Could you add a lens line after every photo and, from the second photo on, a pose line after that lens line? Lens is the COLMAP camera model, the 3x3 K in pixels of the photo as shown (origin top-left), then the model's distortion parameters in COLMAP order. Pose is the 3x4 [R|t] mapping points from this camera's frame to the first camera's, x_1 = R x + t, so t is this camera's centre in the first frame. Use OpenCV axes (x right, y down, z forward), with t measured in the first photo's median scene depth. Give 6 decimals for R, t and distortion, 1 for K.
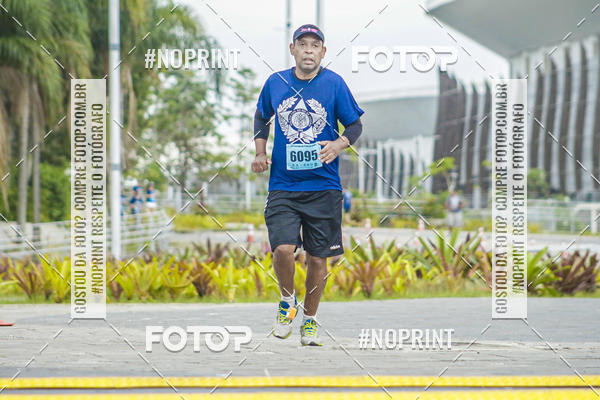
lens RADIAL K [[3813.6, 0, 299.5], [0, 3813.6, 200.1], [0, 0, 1]] dist [0.303983, 10.386870]
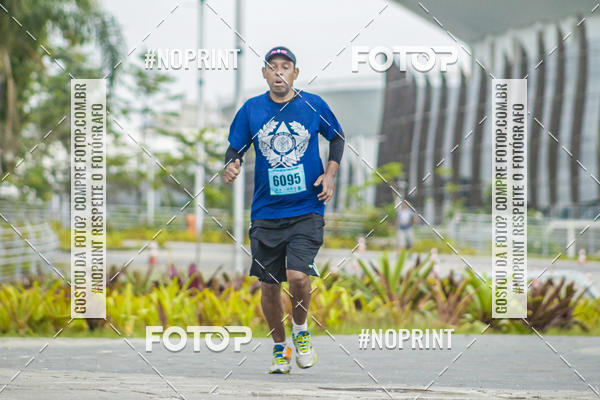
lens RADIAL K [[3986.4, 0, 300.2], [0, 3986.4, 200.4], [0, 0, 1]] dist [0.100856, 14.878562]
pose [[0.999928, 0.009531, 0.007310, 0.012437], [-0.009491, 0.999940, -0.005540, 0.001816], [-0.007362, 0.005470, 0.999958, 0.142764]]
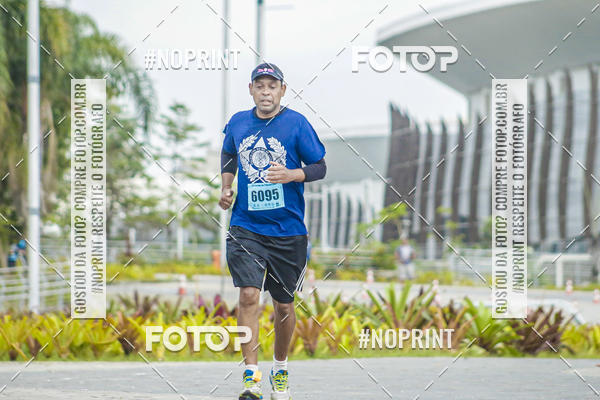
lens RADIAL K [[3897.7, 0, 299.4], [0, 3897.7, 200.2], [0, 0, 1]] dist [0.471336, 0.121075]
pose [[0.999929, 0.006304, 0.010117, 0.005574], [-0.006198, 0.999926, -0.010448, -0.001971], [-0.010183, 0.010384, 0.999894, 0.069716]]
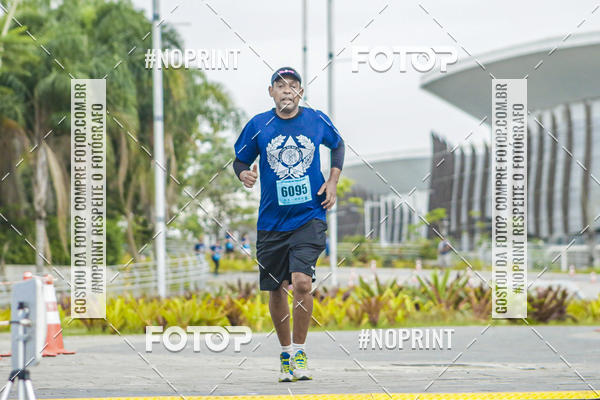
lens RADIAL K [[3669.9, 0, 299.0], [0, 3669.9, 200.2], [0, 0, 1]] dist [0.567809, 14.320081]
pose [[0.999947, -0.010270, 0.000954, -0.006094], [0.010280, 0.999887, -0.010964, -0.001625], [-0.000841, 0.010974, 0.999939, -0.142630]]
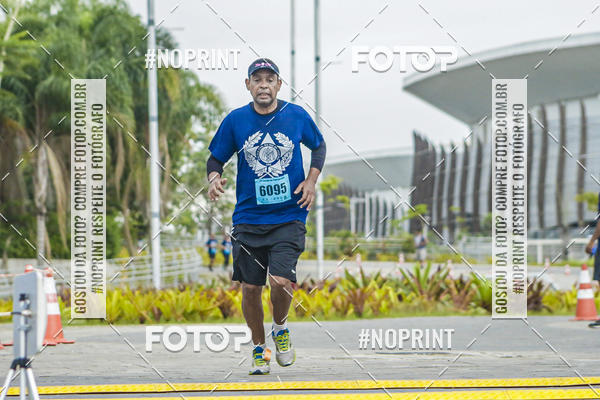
lens RADIAL K [[3669.9, 0, 299.0], [0, 3669.9, 200.2], [0, 0, 1]] dist [0.567809, 14.320081]
pose [[0.999910, -0.011336, 0.007189, -0.009891], [0.011403, 0.999892, -0.009277, -0.001795], [-0.007083, 0.009358, 0.999931, -0.199437]]
